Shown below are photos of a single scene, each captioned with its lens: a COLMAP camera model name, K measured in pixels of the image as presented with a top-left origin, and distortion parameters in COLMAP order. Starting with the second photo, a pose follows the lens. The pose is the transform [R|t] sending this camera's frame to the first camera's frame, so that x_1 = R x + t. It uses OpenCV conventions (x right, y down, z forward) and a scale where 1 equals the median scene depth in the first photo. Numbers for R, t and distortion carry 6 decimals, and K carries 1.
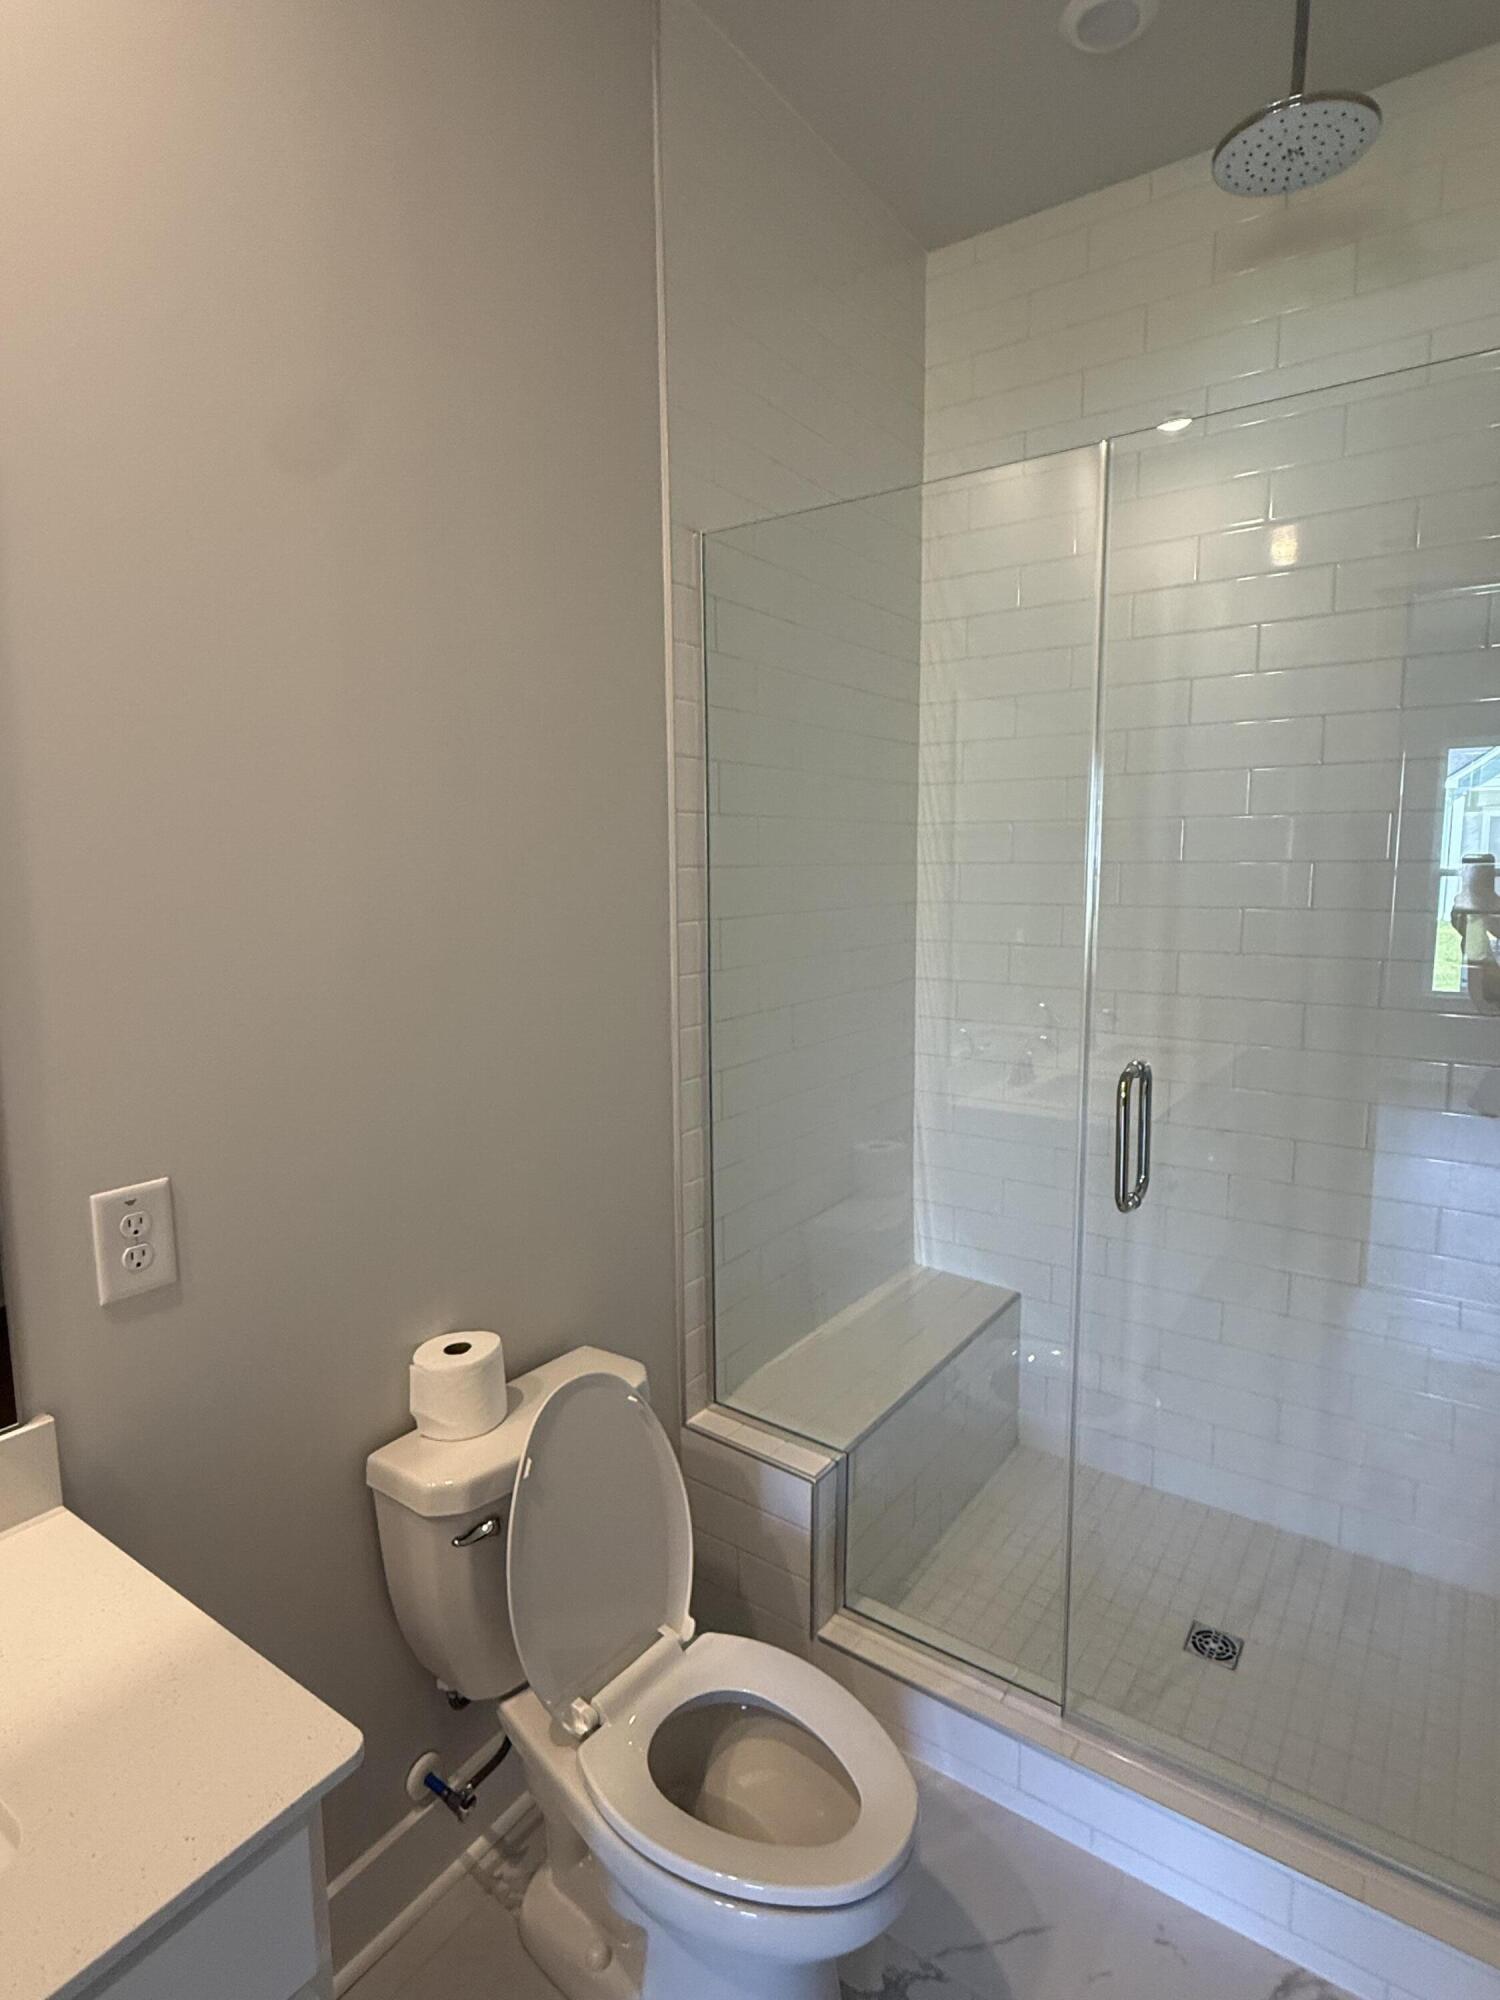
lens RADIAL K [[1071.4, 0, 730.9], [0, 1071.4, 1035.5], [0, 0, 1]] dist [-0.008405, 0.001807]
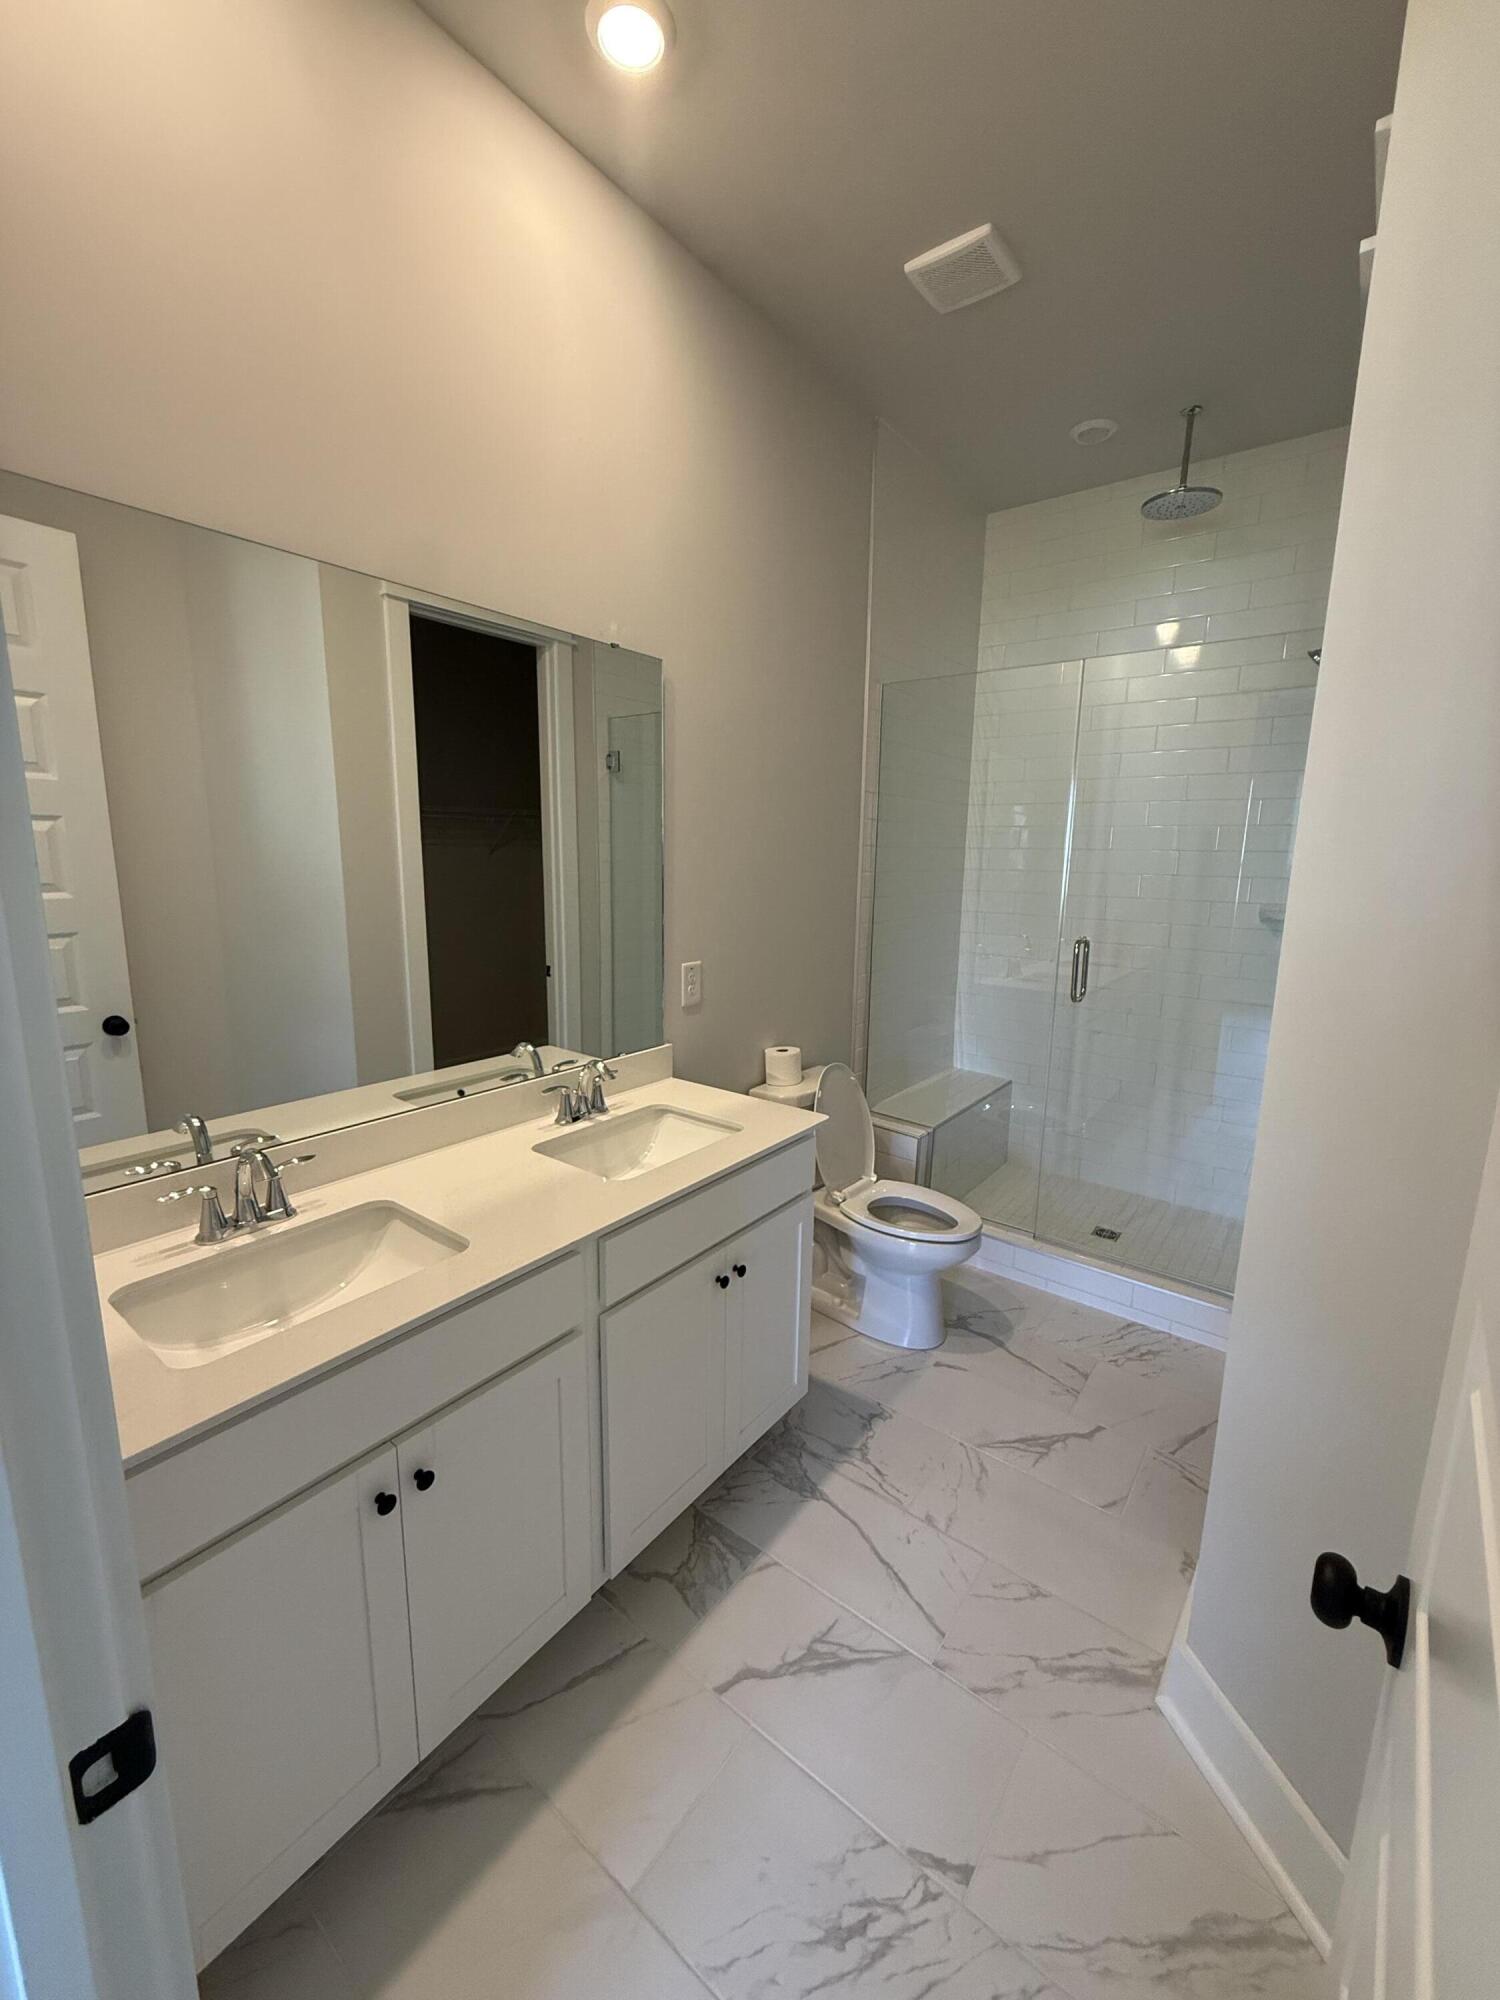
lens RADIAL K [[790.0, 0, 747.7], [0, 790.0, 1008.2], [0, 0, 1]] dist [-0.006790, -0.000807]
pose [[0.998935, 0.033605, -0.031603, -0.264583], [-0.032248, 0.998576, 0.042491, 0.122787], [0.032986, -0.041427, 0.998597, -0.676716]]
